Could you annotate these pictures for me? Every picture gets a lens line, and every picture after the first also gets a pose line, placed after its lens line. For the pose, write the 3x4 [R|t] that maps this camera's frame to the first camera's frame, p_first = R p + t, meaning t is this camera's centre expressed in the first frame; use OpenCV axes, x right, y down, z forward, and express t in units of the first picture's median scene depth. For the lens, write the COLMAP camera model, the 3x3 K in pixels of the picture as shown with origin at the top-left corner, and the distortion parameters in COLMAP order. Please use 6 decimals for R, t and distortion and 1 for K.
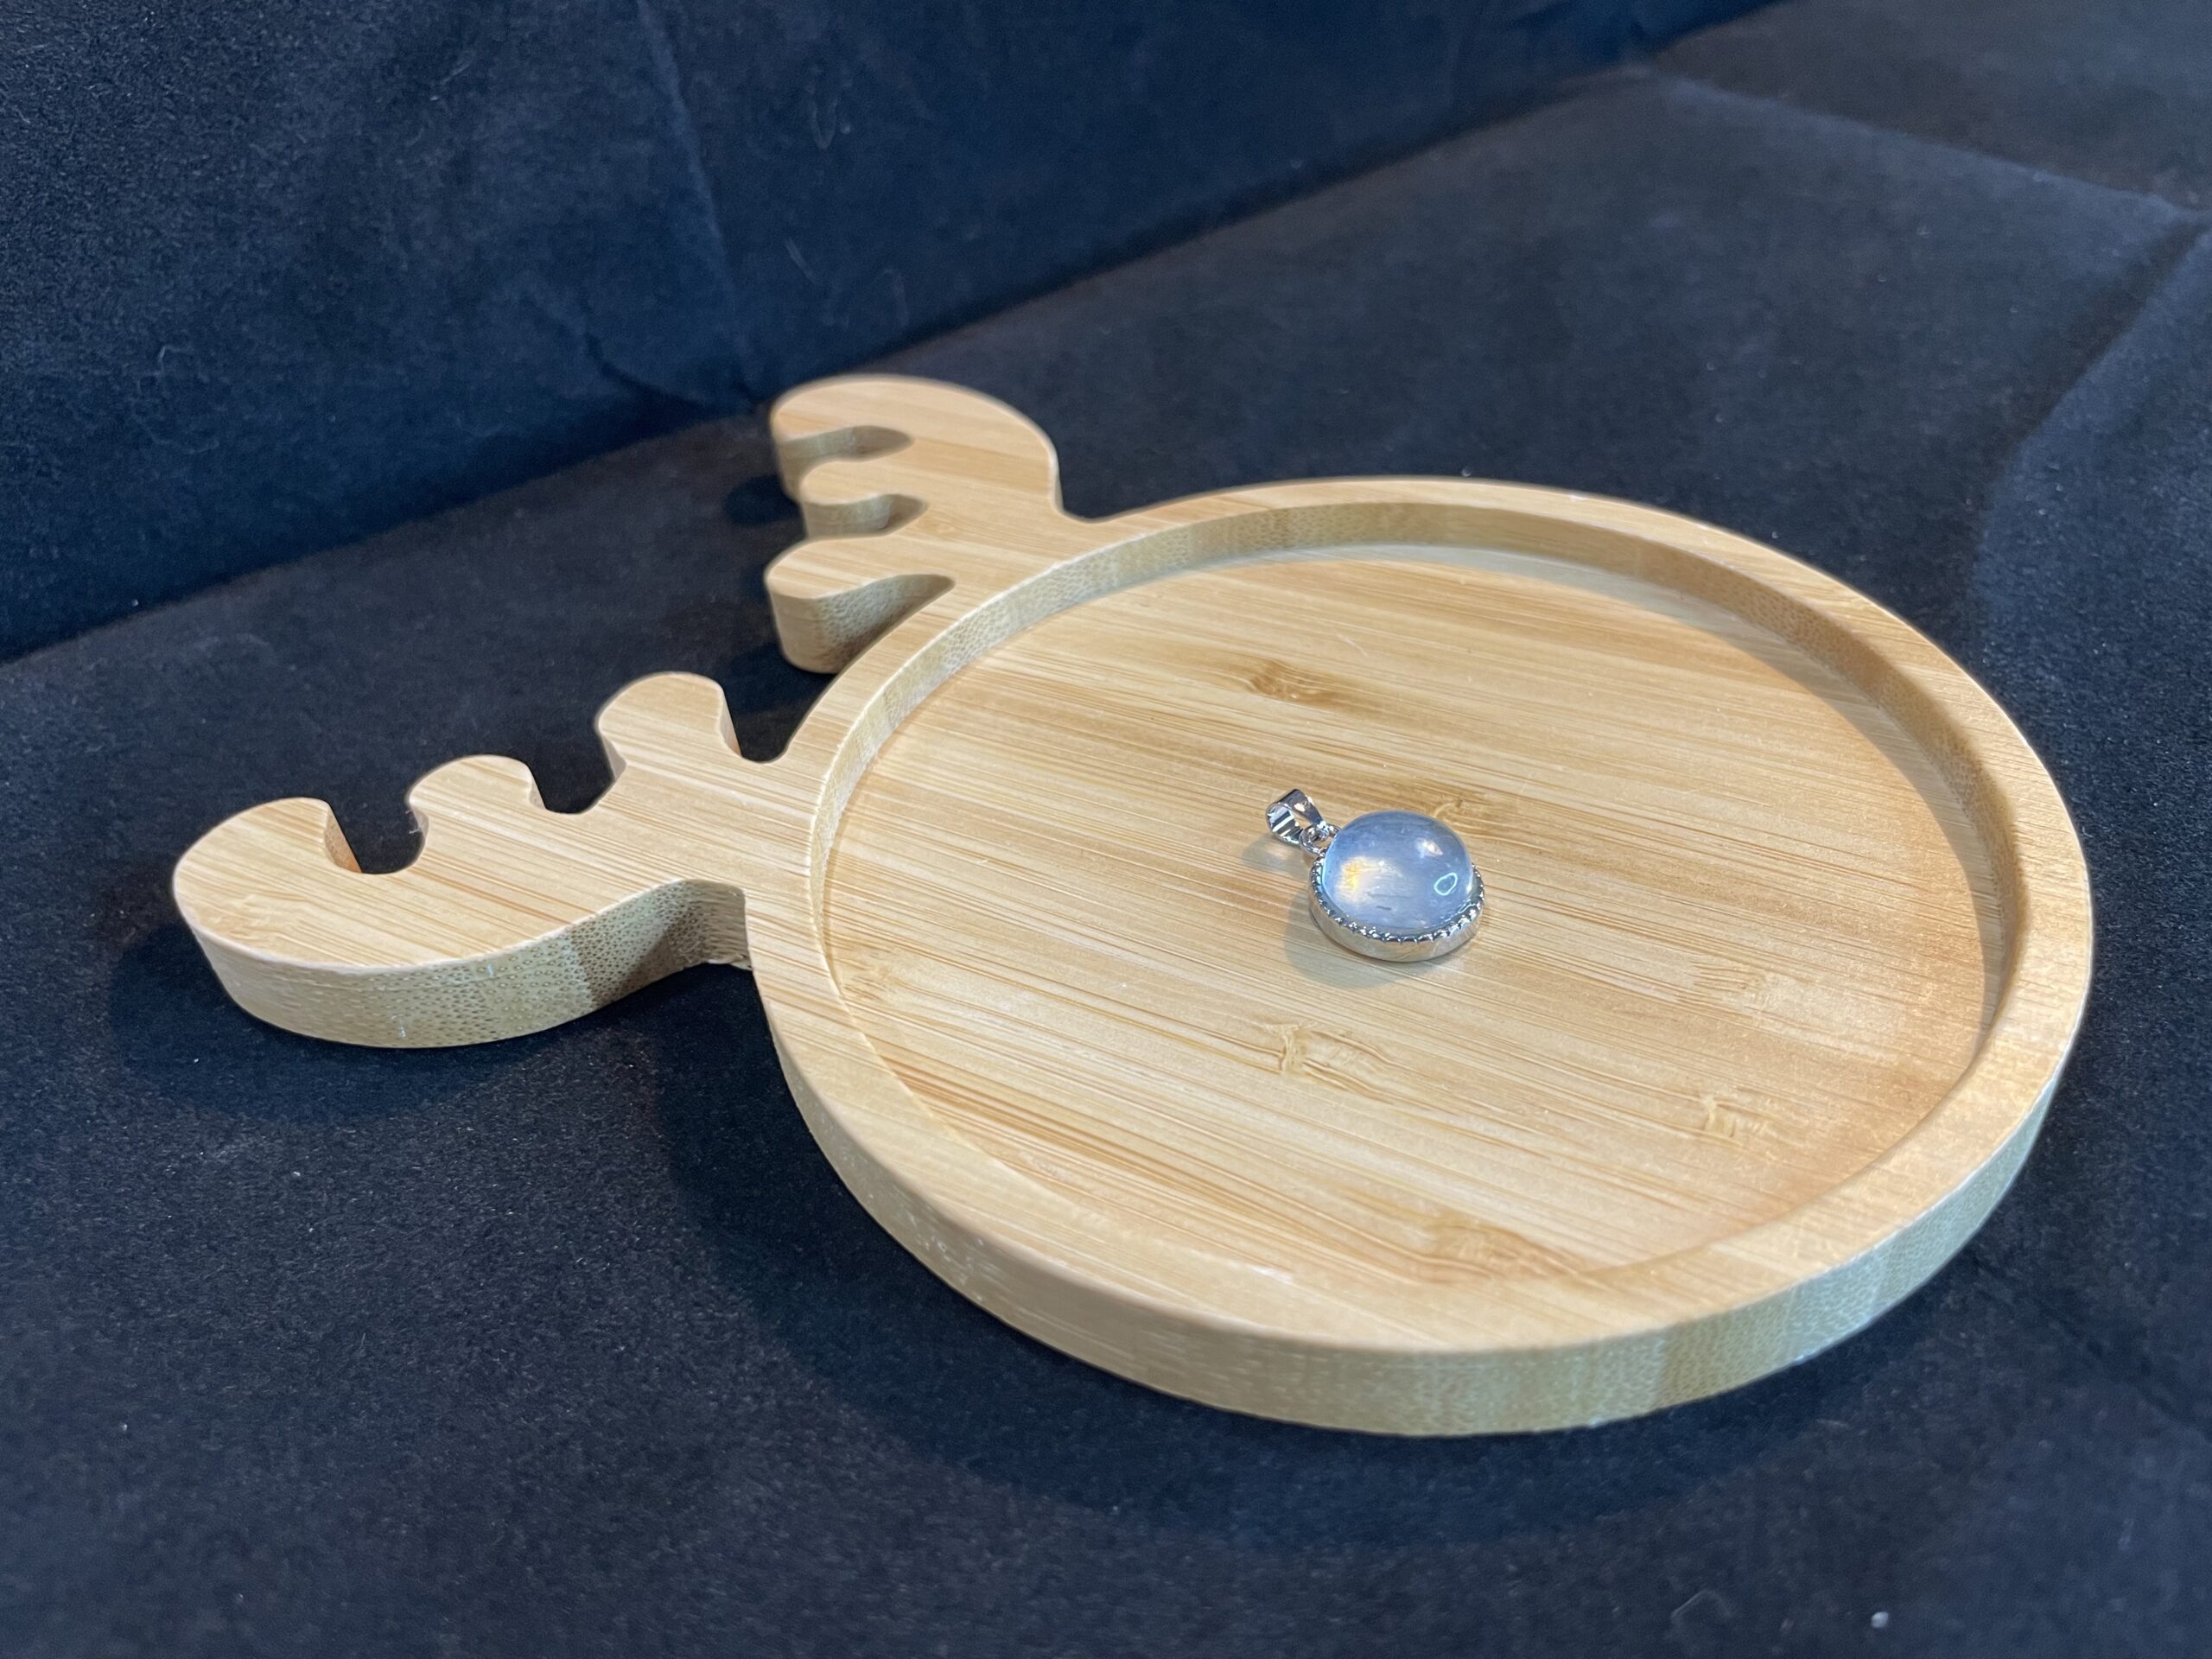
lens RADIAL K [[1732.1, 0, 1099.9], [0, 1732.1, 826.7], [0, 0, 1]] dist [0.061501, -0.125920]
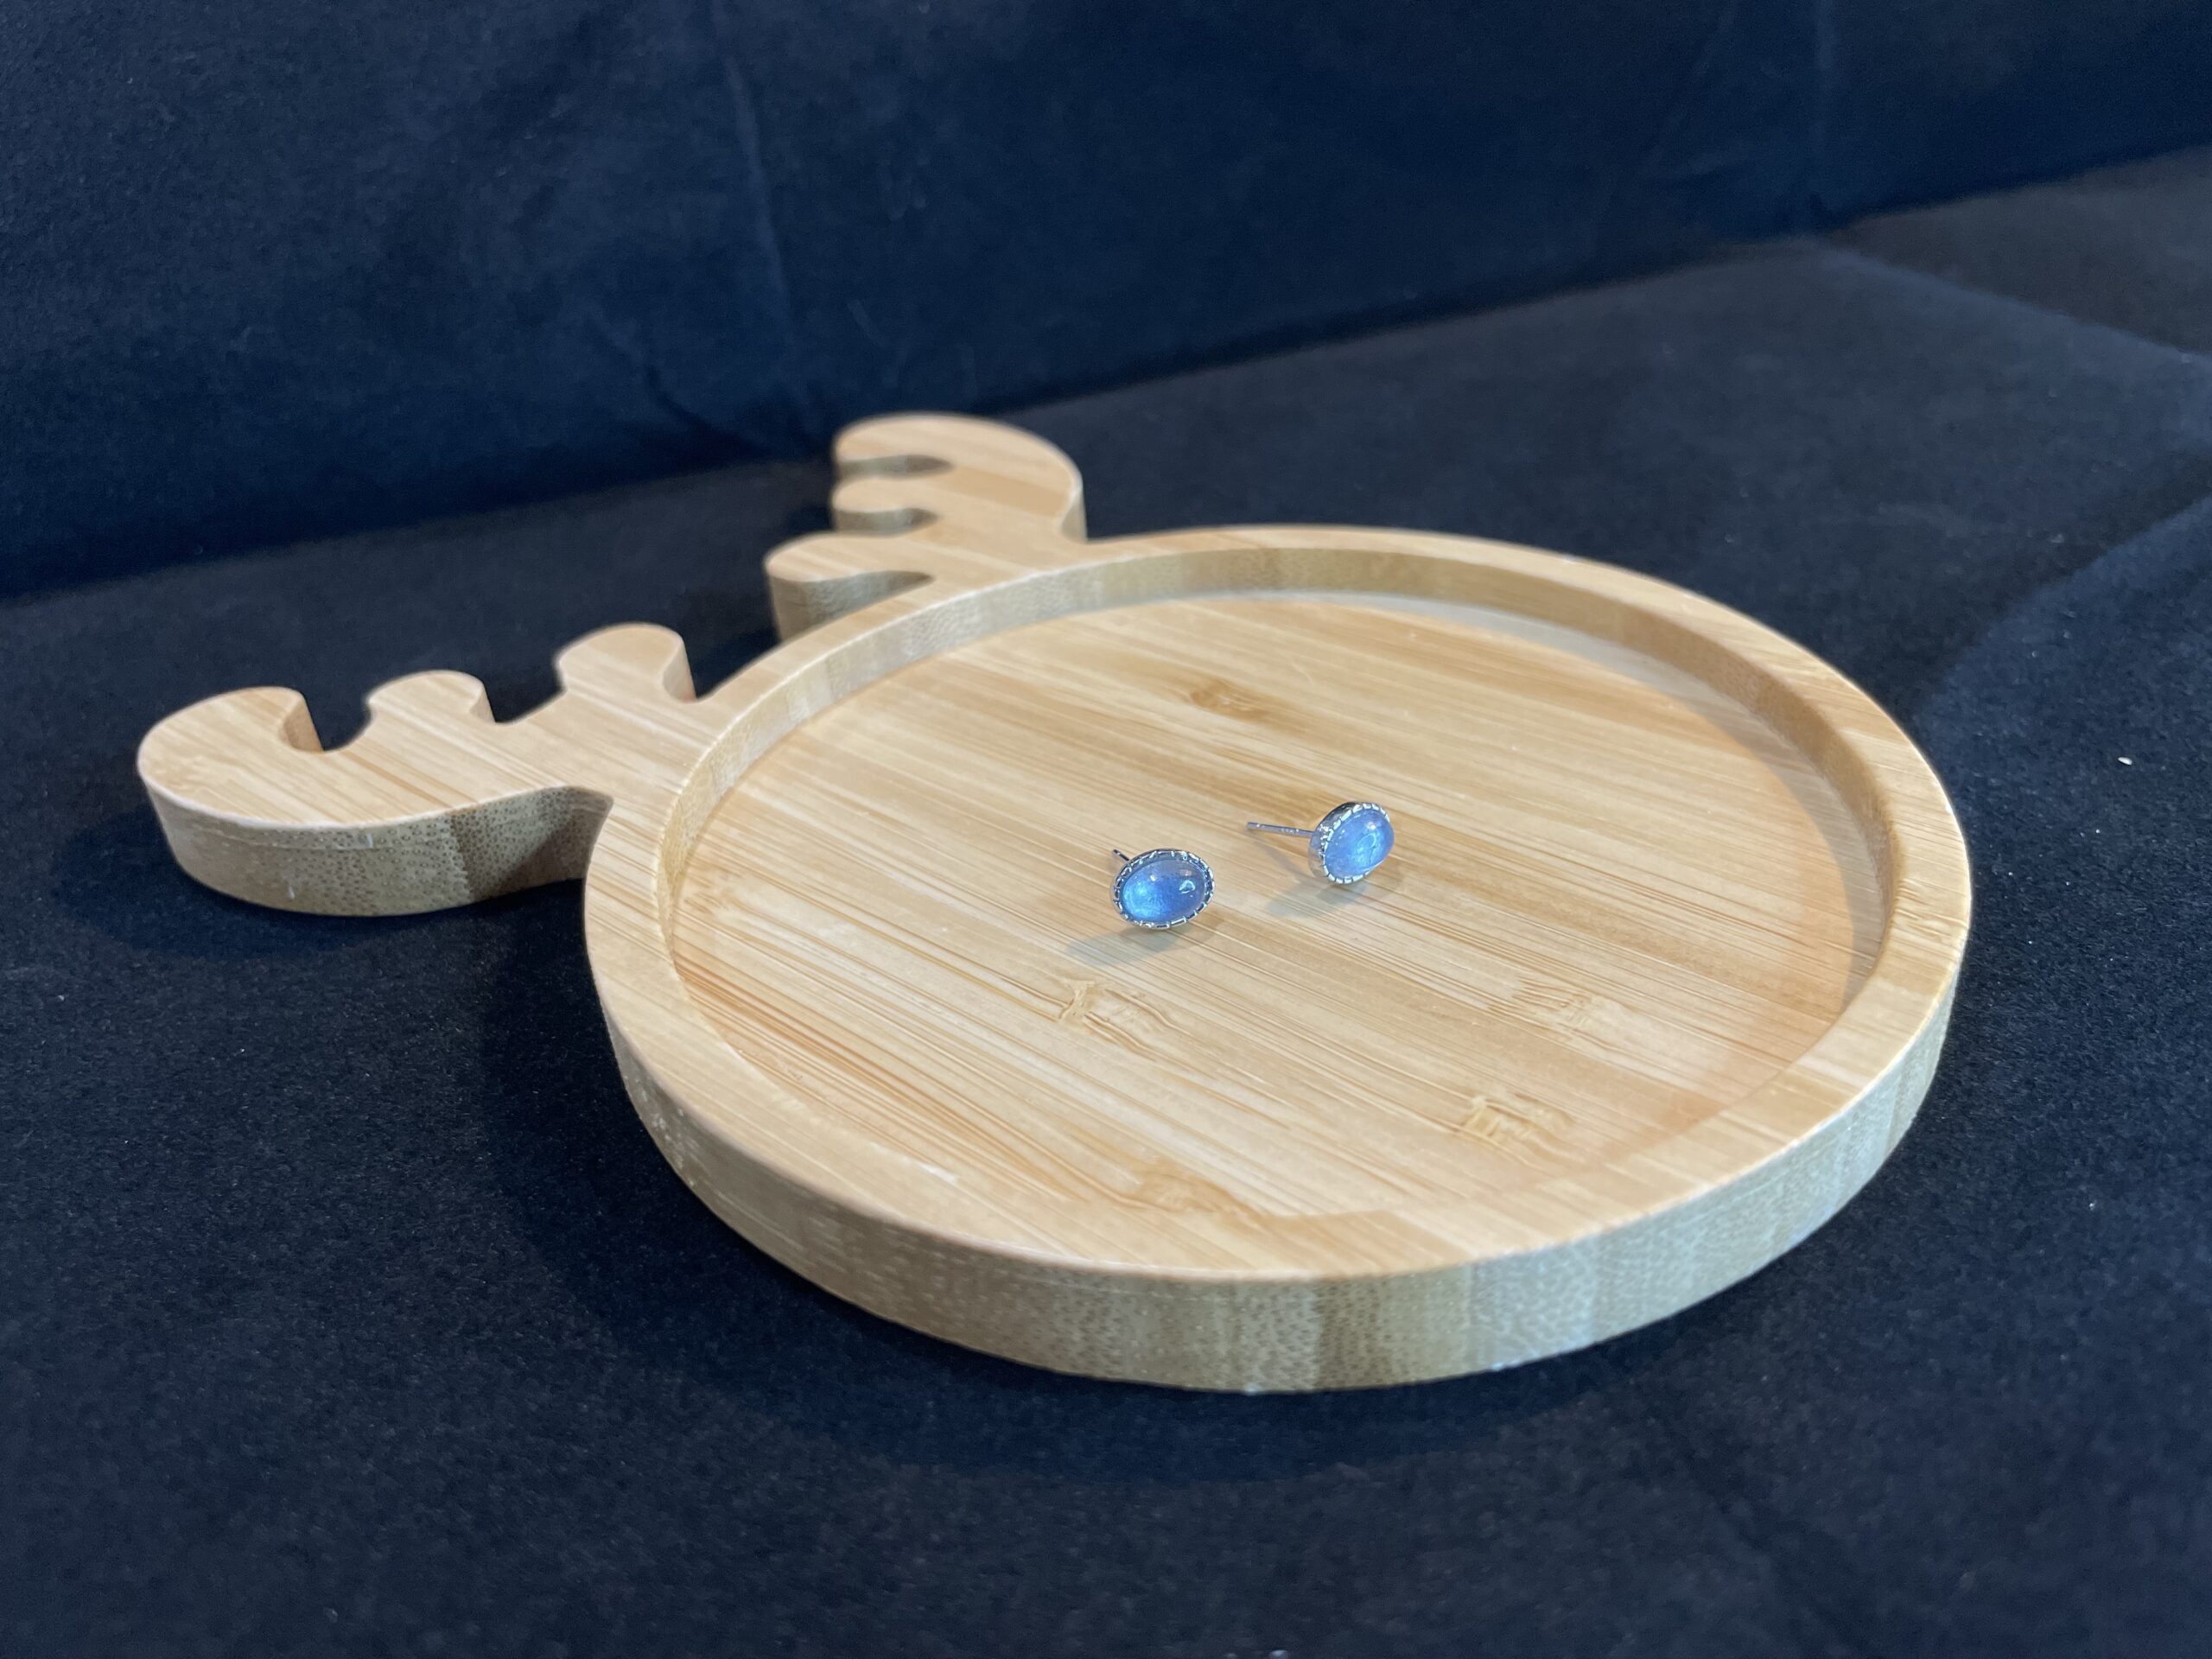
lens RADIAL K [[1732.1, 0, 1104.1], [0, 1732.1, 821.5], [0, 0, 1]] dist [0.061501, -0.125920]
pose [[0.978713, 0.121538, -0.165376, 0.236244], [-0.140622, 0.984042, -0.109025, 0.114787], [0.149487, 0.129960, 0.980186, 0.033348]]
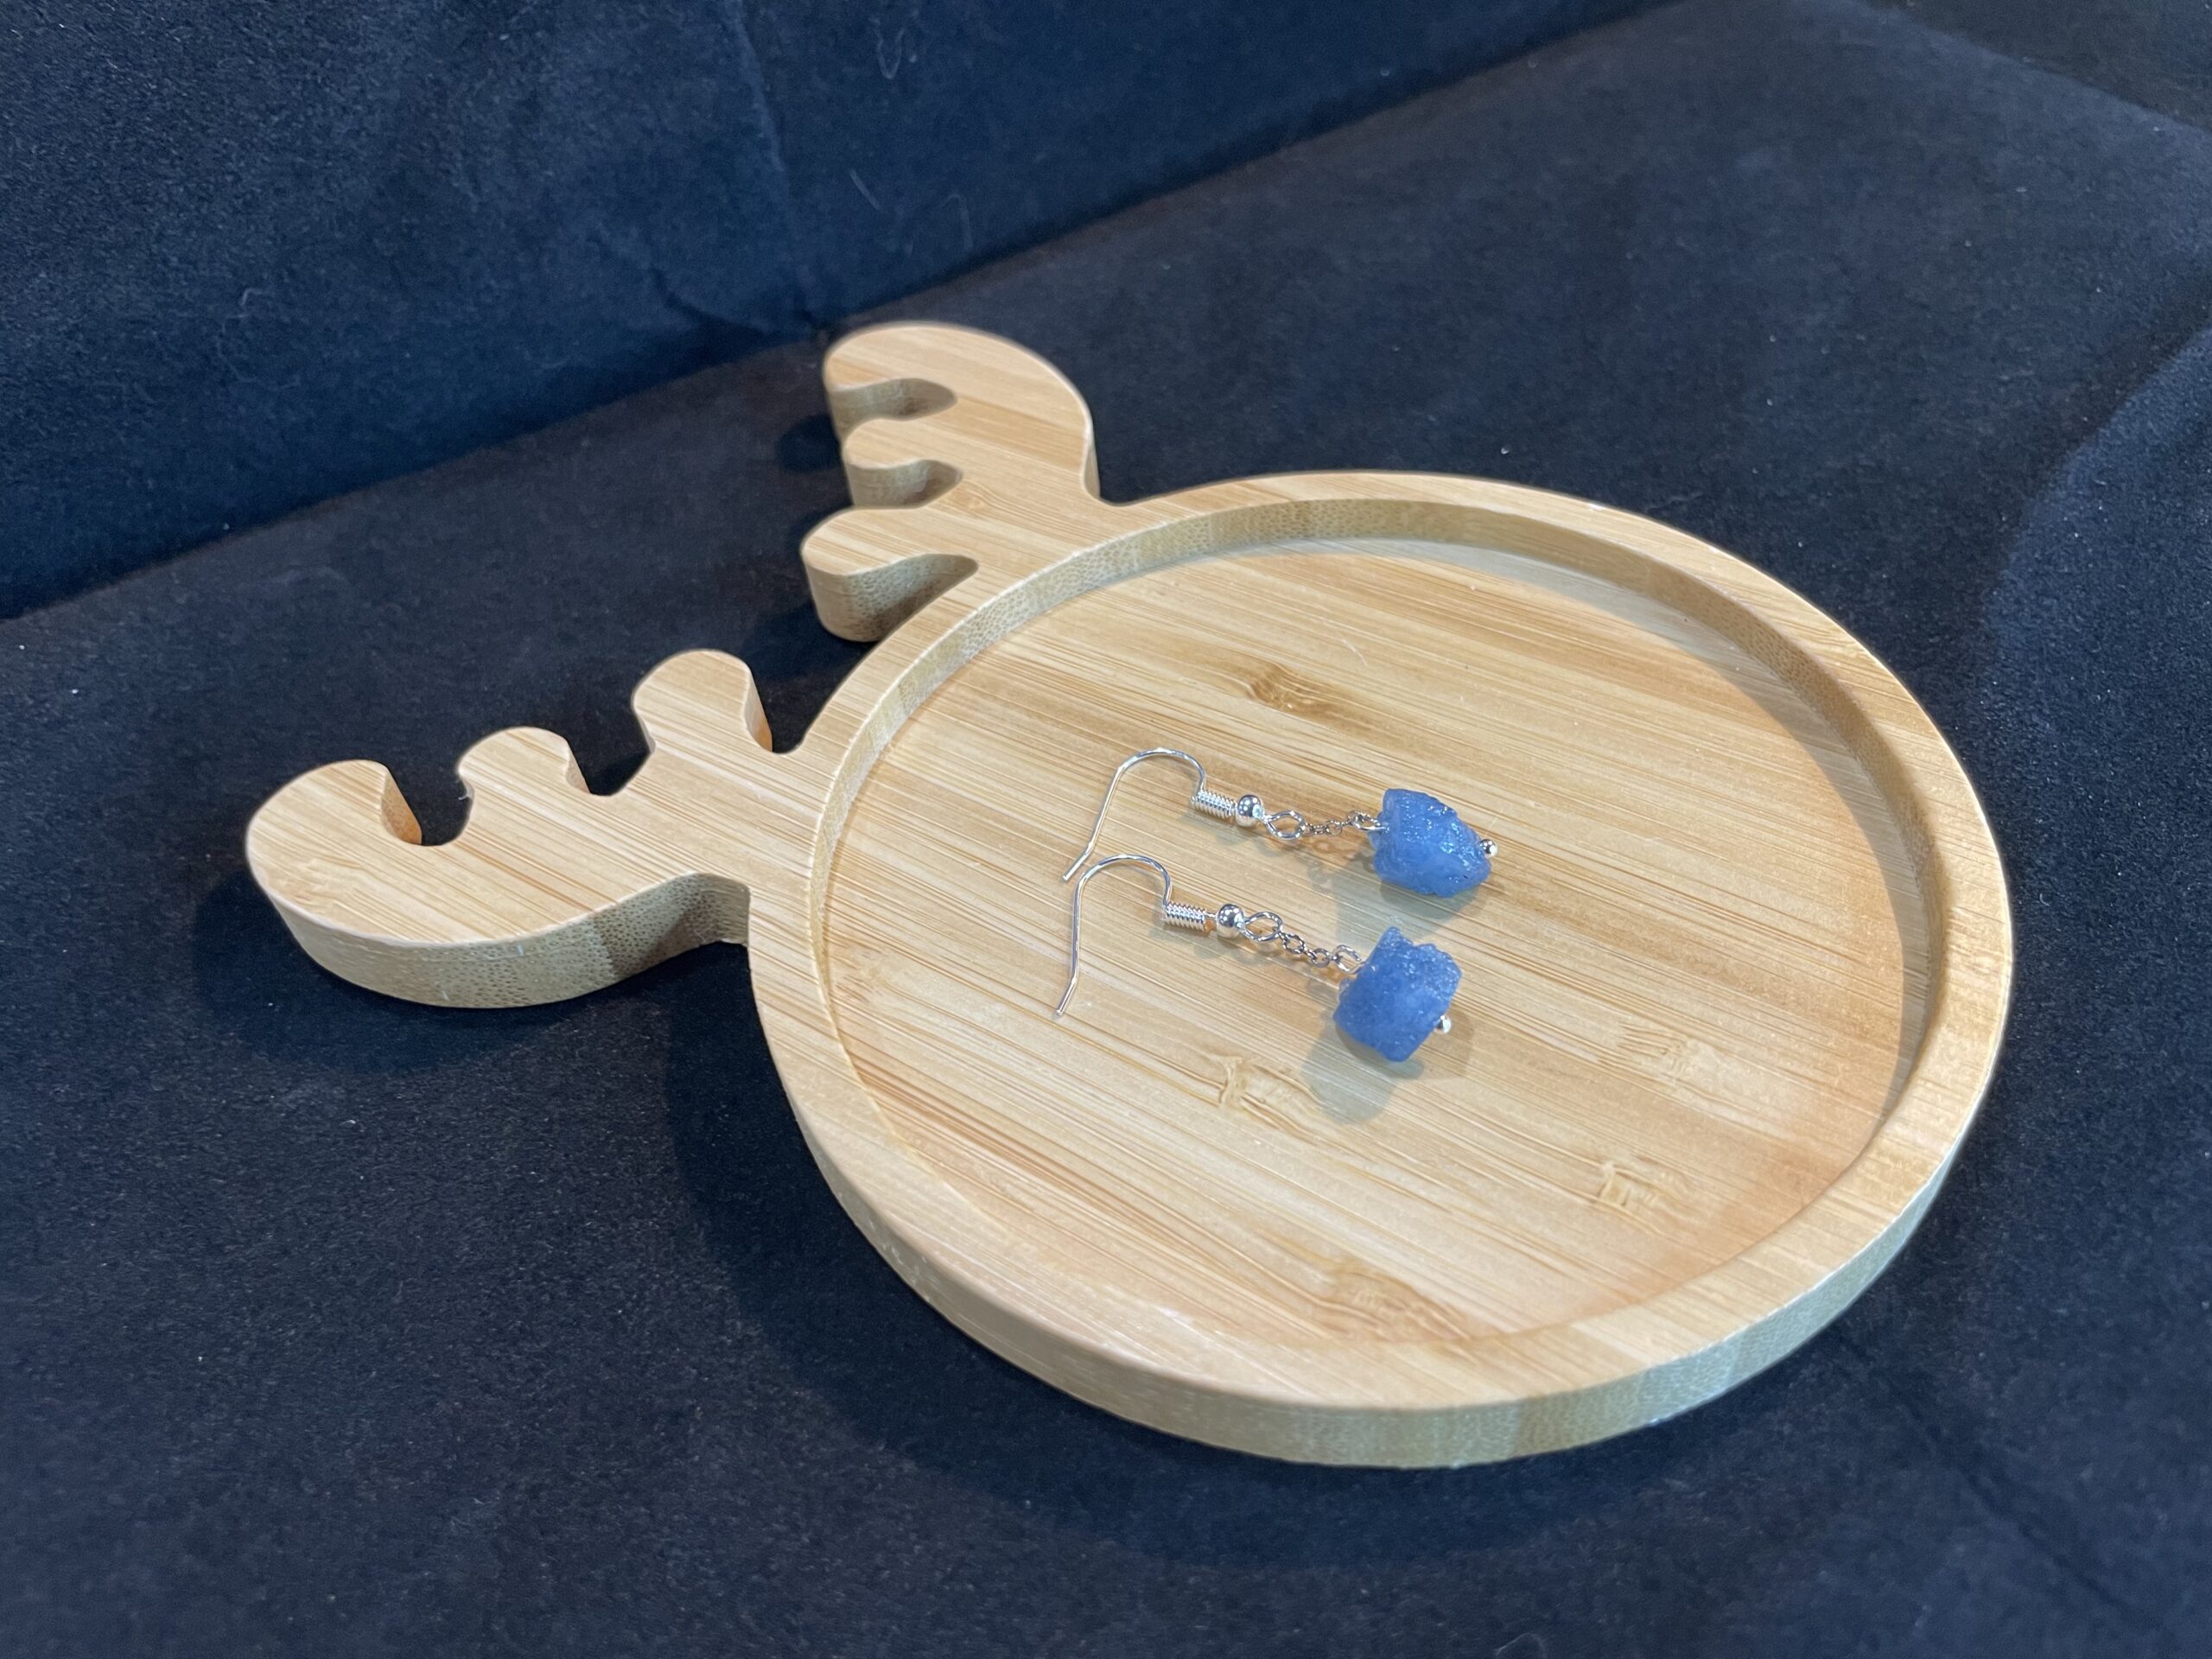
lens RADIAL K [[1732.1, 0, 1092.8], [0, 1732.1, 836.4], [0, 0, 1]] dist [0.061501, -0.125920]
pose [[0.995982, 0.058238, -0.068025, 0.076176], [-0.049123, 0.990462, 0.128729, -0.137970], [0.074873, -0.124870, 0.989344, -0.051914]]
